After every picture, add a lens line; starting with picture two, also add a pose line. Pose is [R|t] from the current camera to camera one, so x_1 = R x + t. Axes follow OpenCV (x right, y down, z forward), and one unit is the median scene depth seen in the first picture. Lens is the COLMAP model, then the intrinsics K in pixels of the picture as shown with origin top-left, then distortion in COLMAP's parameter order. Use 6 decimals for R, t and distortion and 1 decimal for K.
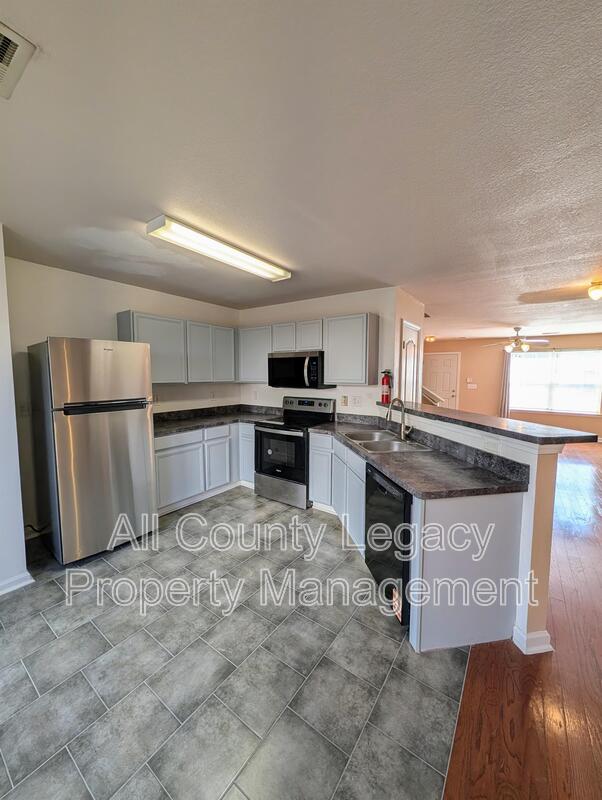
lens RADIAL K [[309.5, 0, 299.4], [0, 309.5, 401.8], [0, 0, 1]] dist [0.000935, -0.000008]
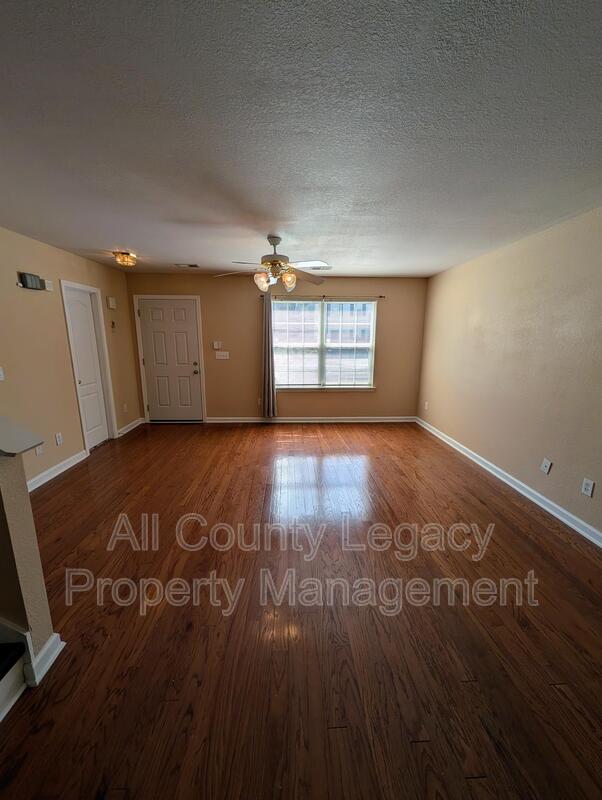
lens RADIAL K [[309.5, 0, 300.9], [0, 309.5, 398.2], [0, 0, 1]] dist [0.000935, -0.000008]
pose [[0.786492, -0.129028, 0.603972, 0.330286], [0.053660, 0.988511, 0.141302, -0.048655], [-0.615265, -0.078724, 0.784380, 0.460397]]
